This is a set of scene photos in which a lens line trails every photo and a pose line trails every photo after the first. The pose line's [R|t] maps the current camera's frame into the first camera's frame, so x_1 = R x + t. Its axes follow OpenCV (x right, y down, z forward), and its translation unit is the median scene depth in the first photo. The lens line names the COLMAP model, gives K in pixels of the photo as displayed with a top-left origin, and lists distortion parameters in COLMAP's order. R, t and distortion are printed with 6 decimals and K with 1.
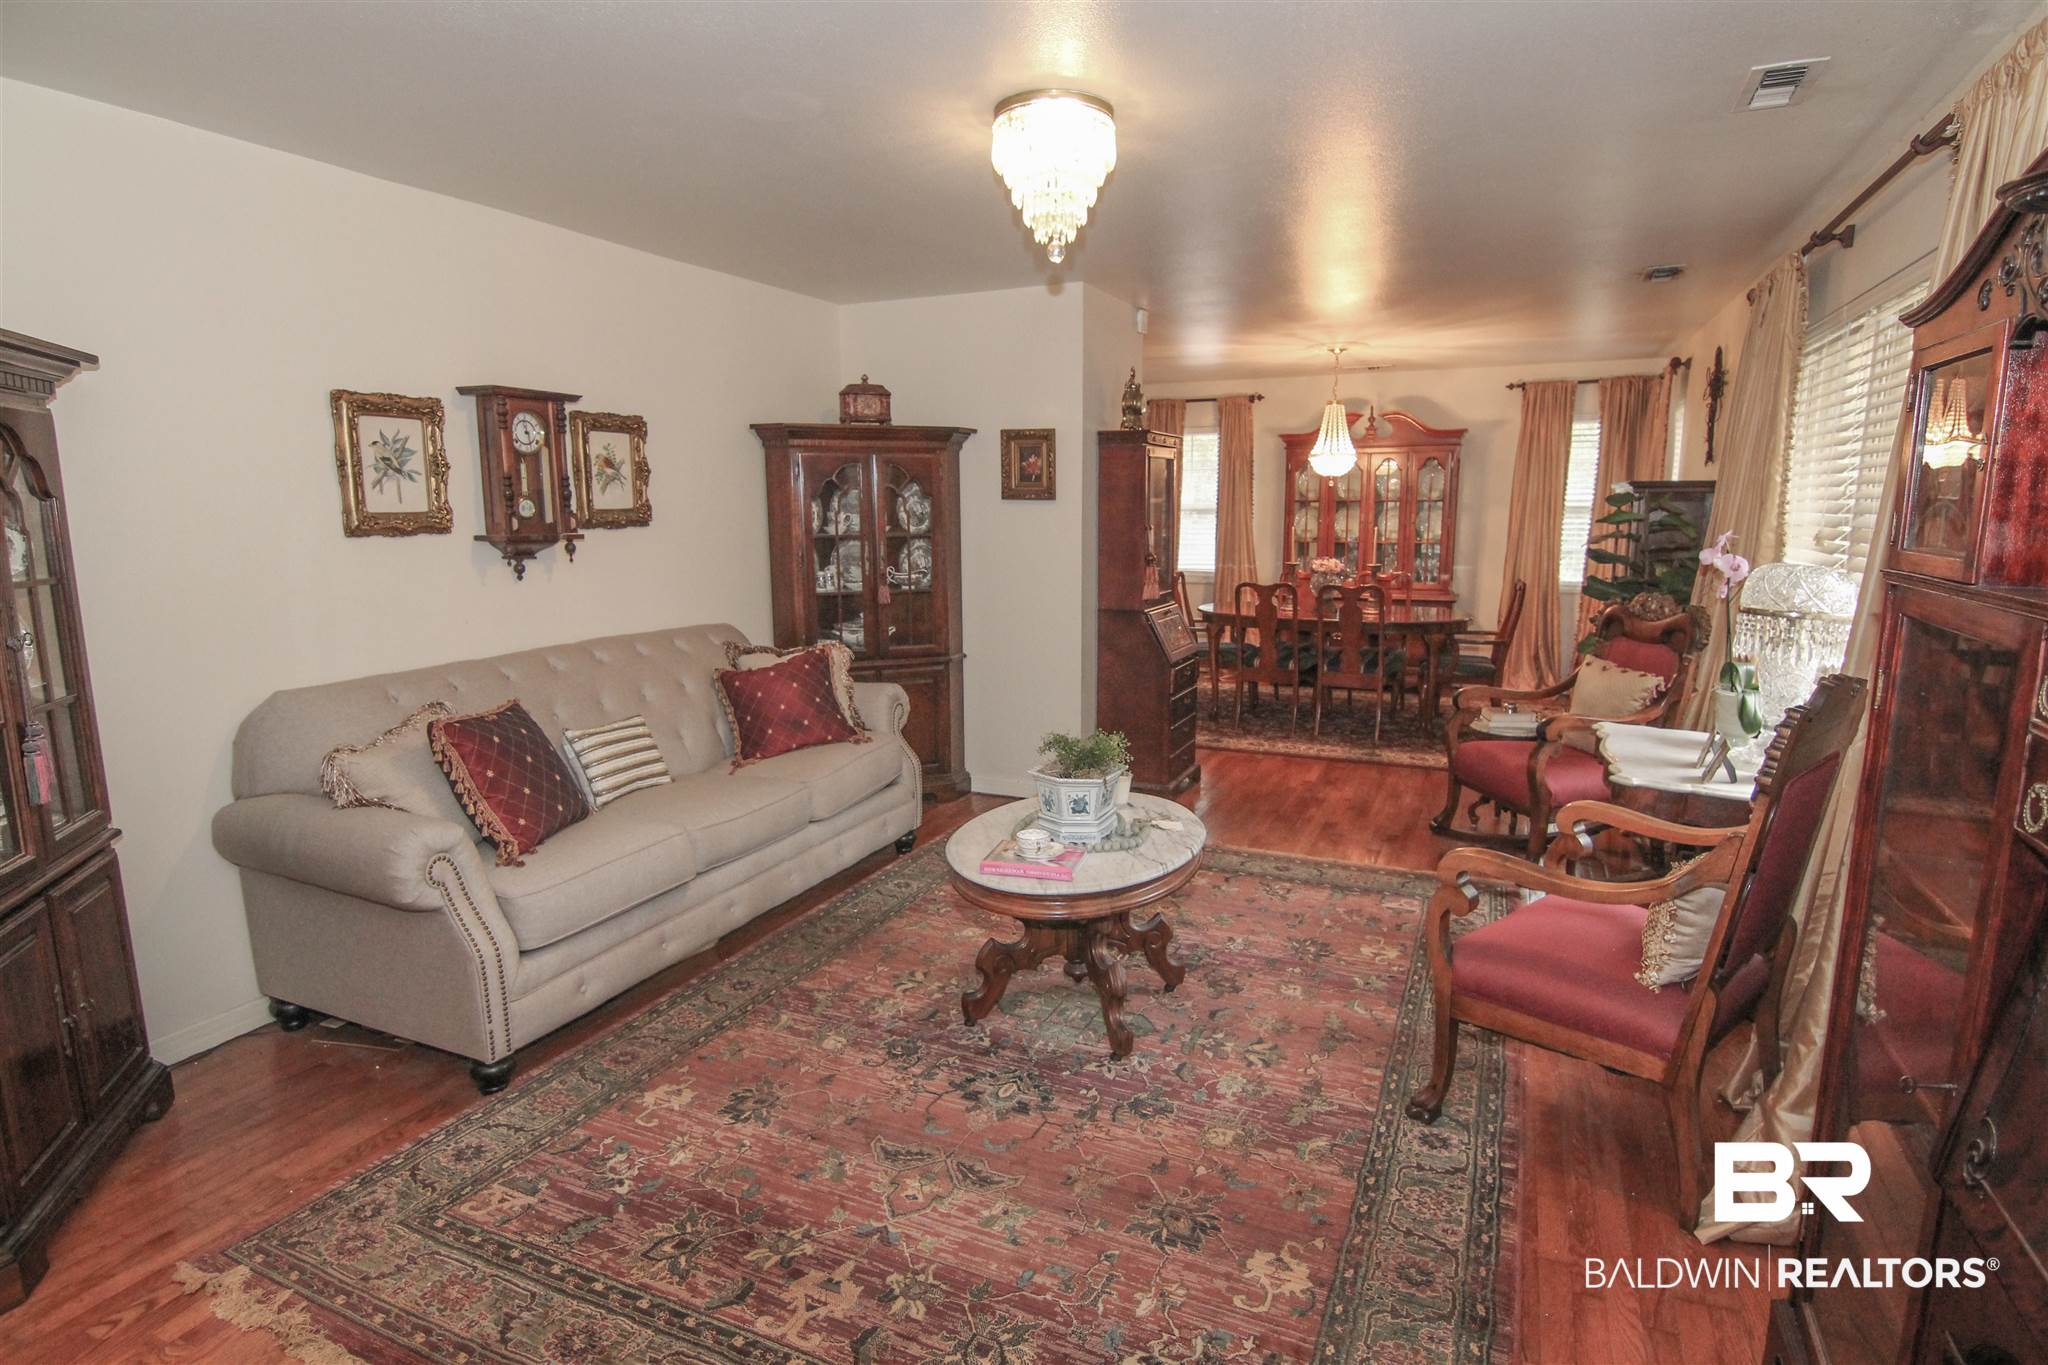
lens RADIAL K [[1063.3, 0, 1024.0], [0, 1063.3, 682.5], [0, 0, 1]] dist [0.003011, -0.017319]
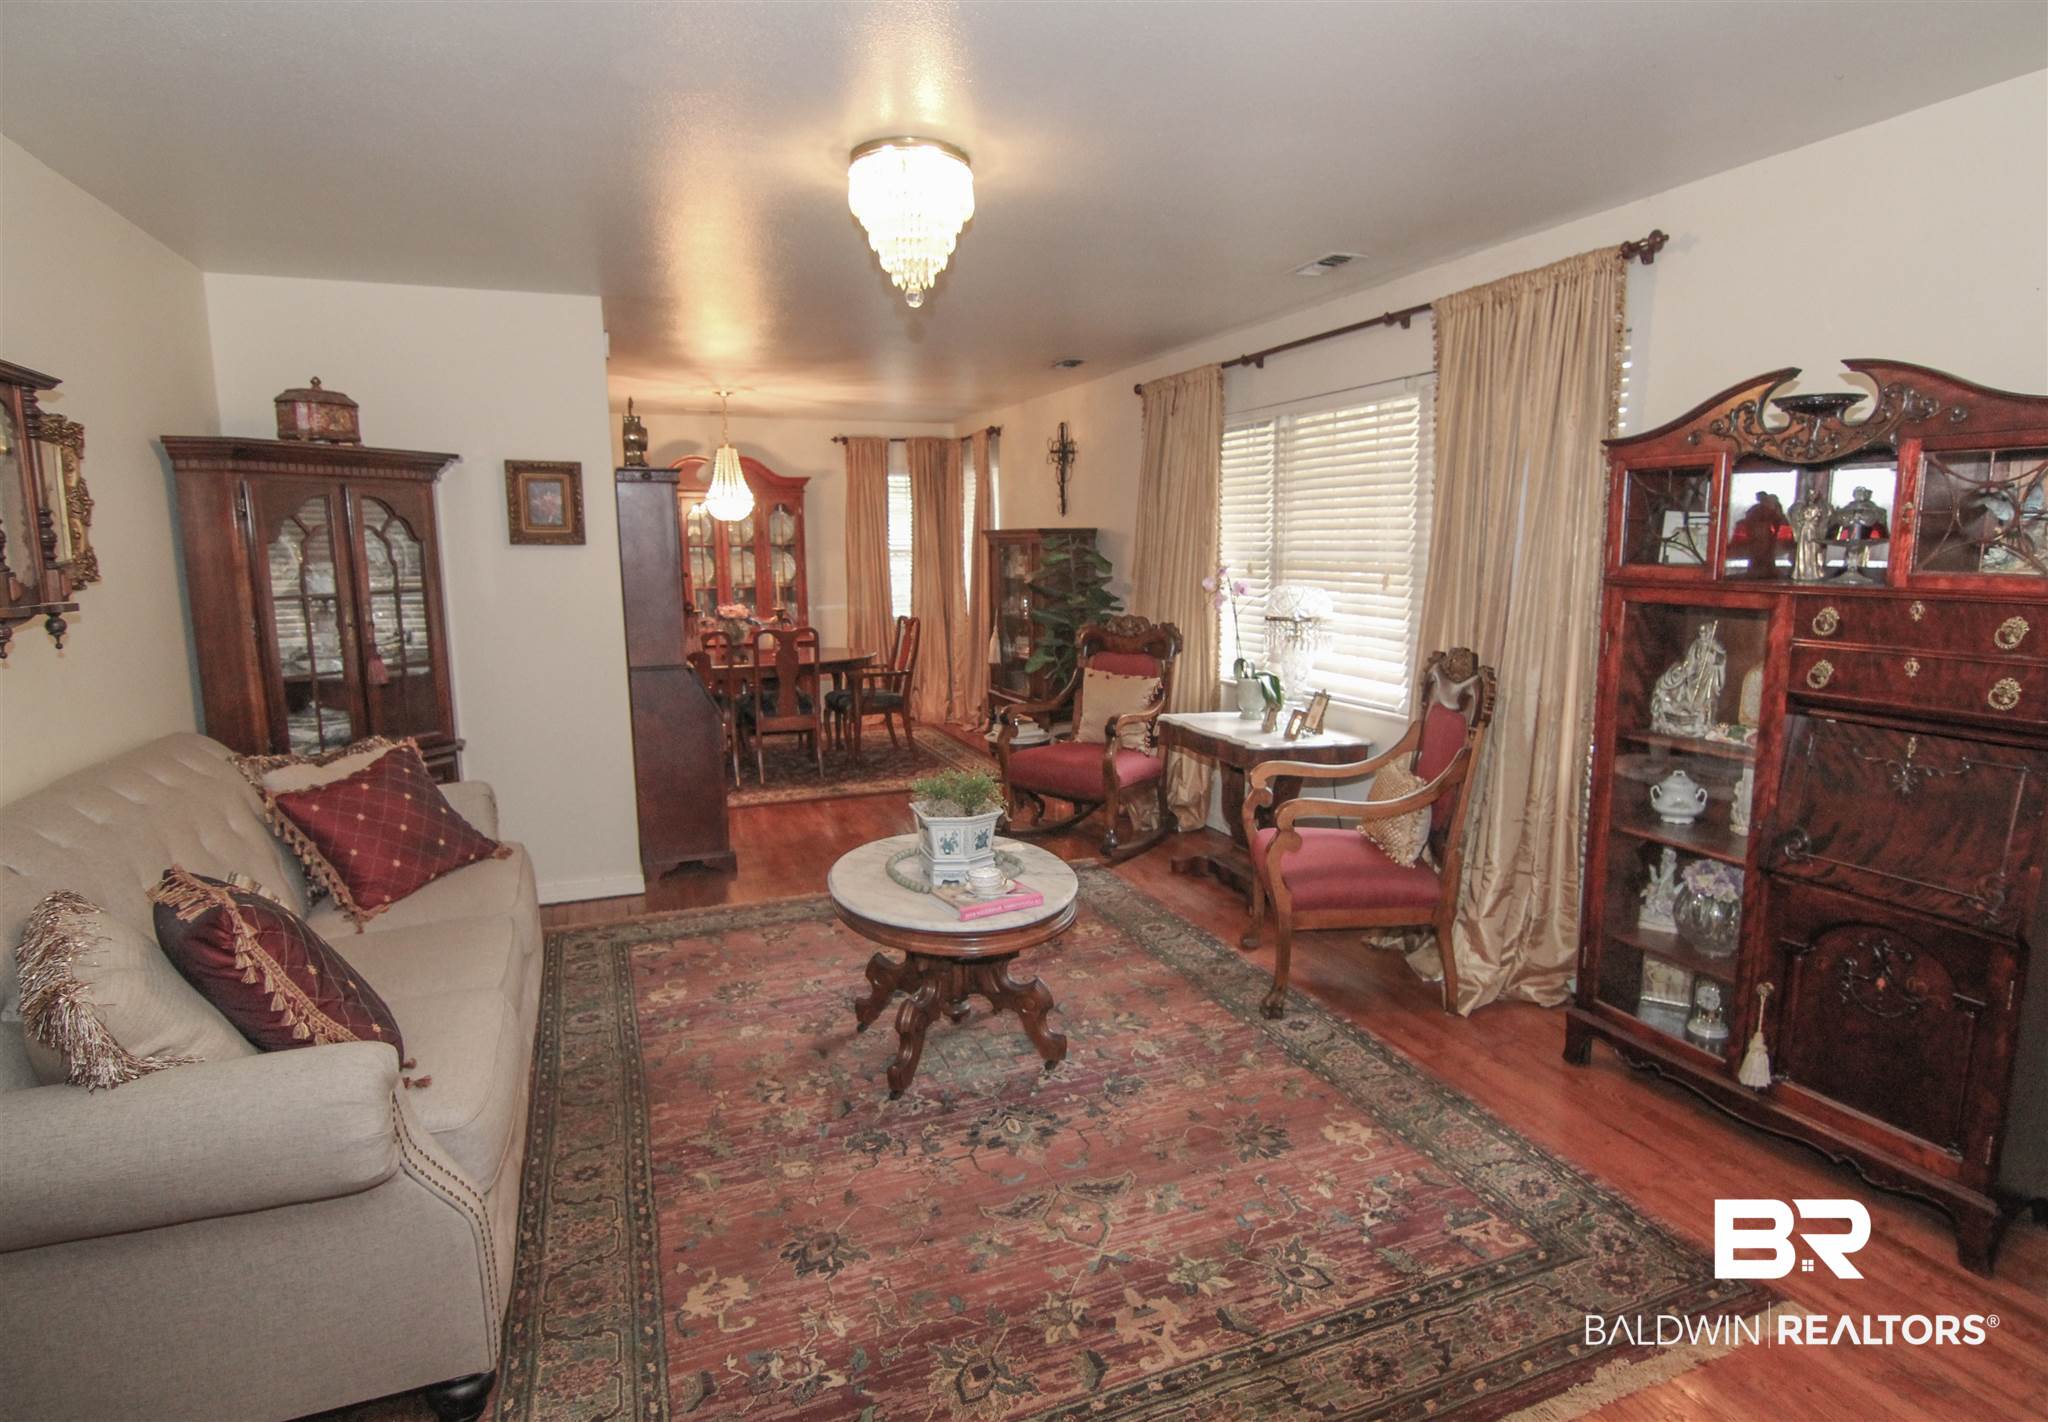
lens RADIAL K [[1143.9, 0, 1024.0], [0, 1143.9, 711.0], [0, 0, 1]] dist [-0.005423, -0.002366]
pose [[0.678314, -0.109423, 0.726579, -0.540695], [0.129148, 0.991210, 0.028708, -0.025803], [-0.723333, 0.074363, 0.686483, 0.158526]]
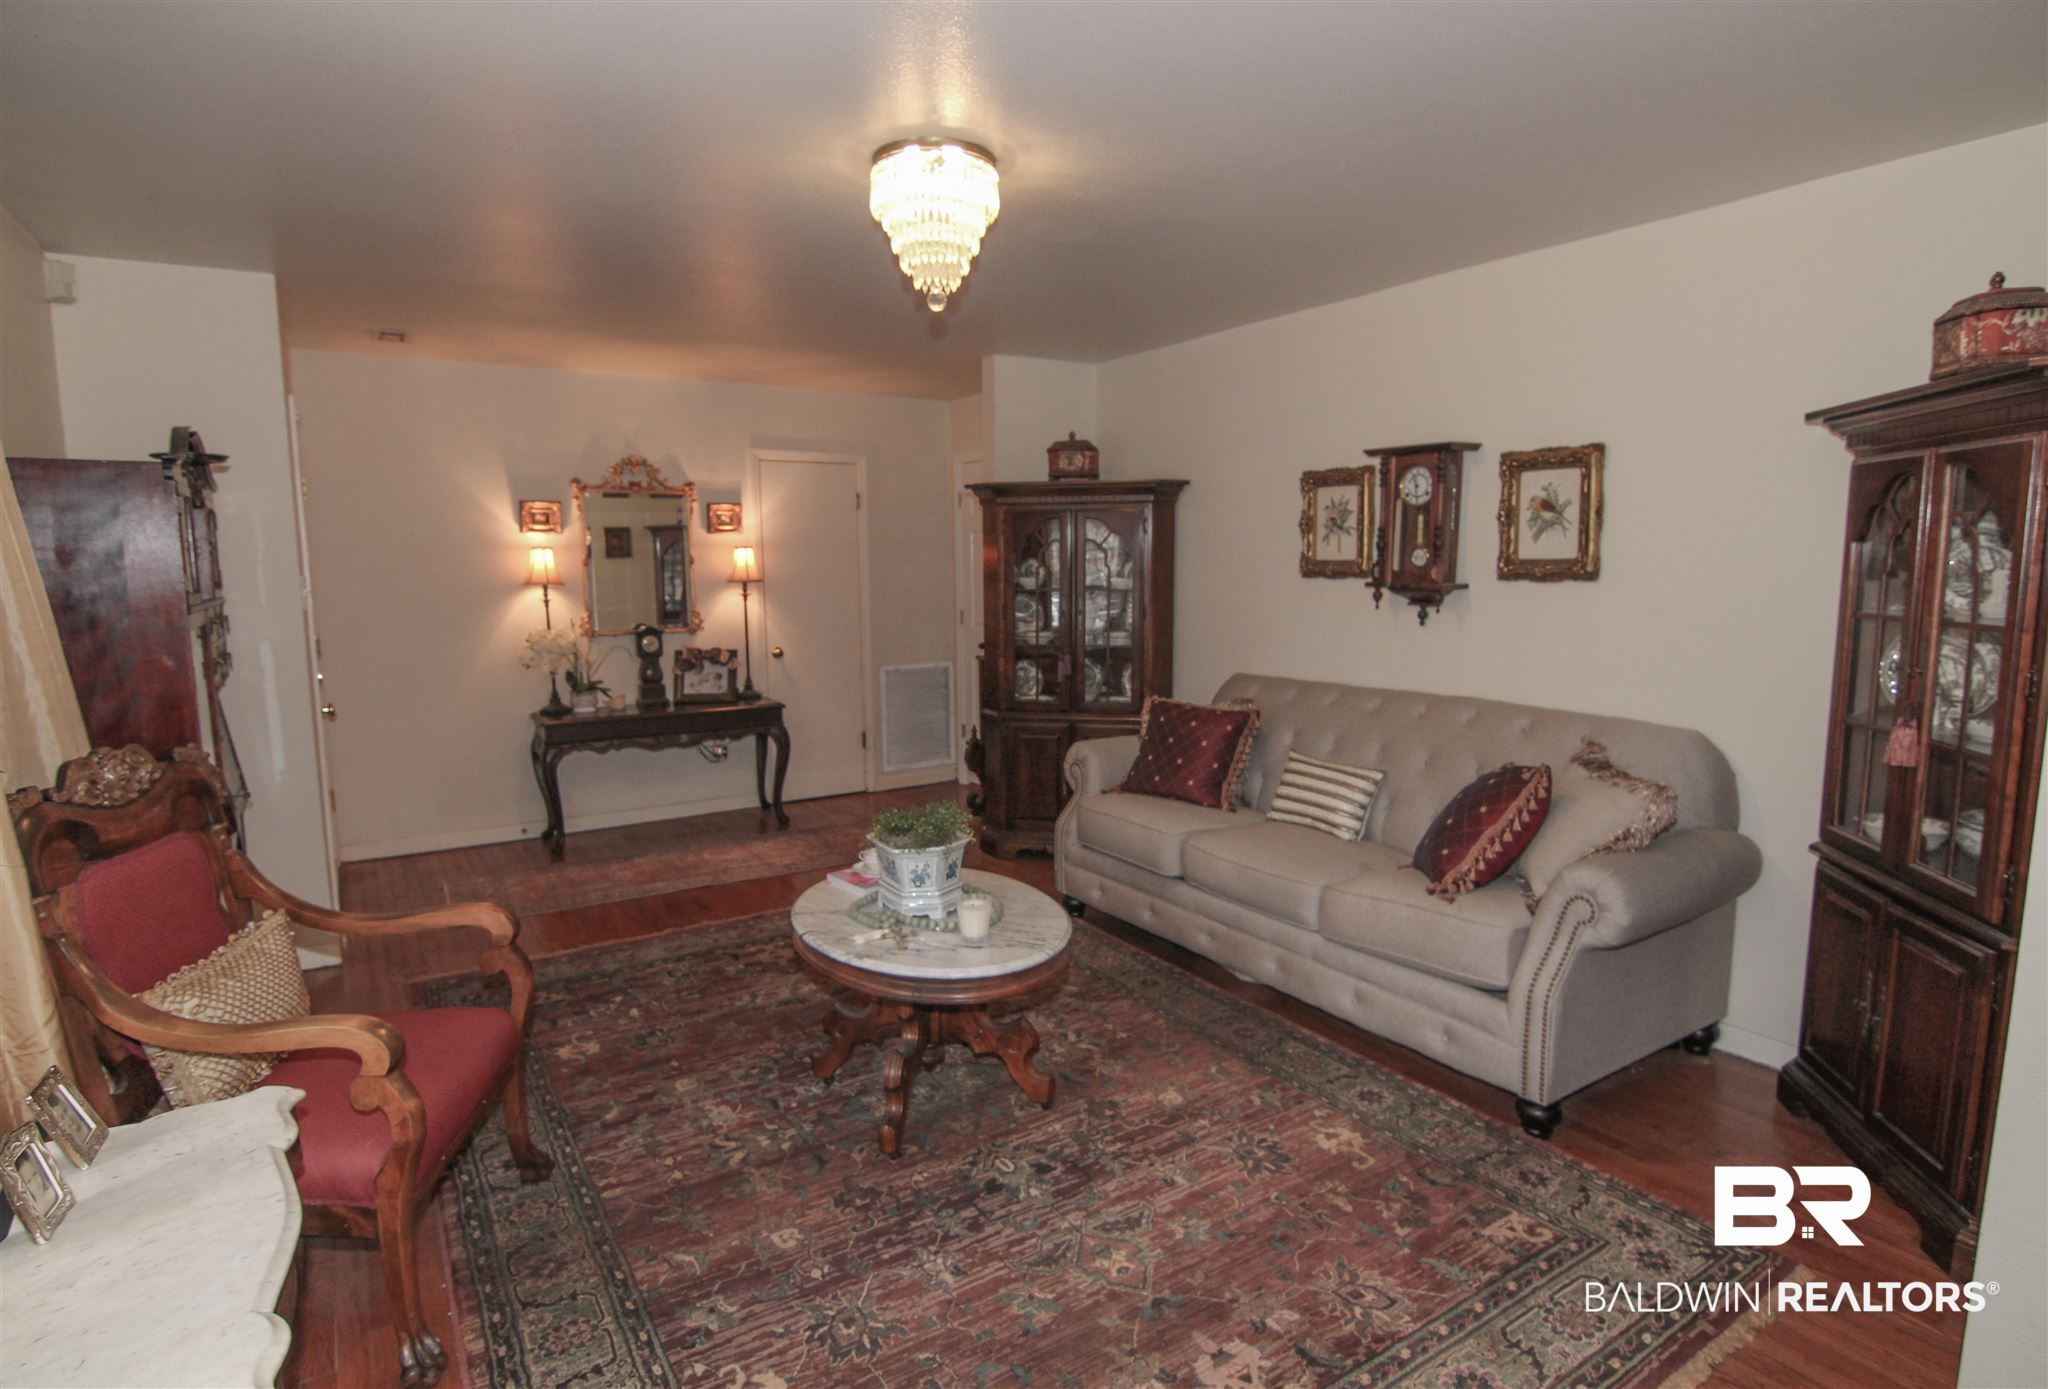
lens RADIAL K [[1065.4, 0, 1024.0], [0, 1065.4, 694.5], [0, 0, 1]] dist [-0.029009, -0.000328]
pose [[-0.537617, 0.112207, -0.835690, 0.614902], [-0.134615, 0.966972, 0.216435, -0.202575], [0.832374, 0.228855, -0.504756, 1.207772]]
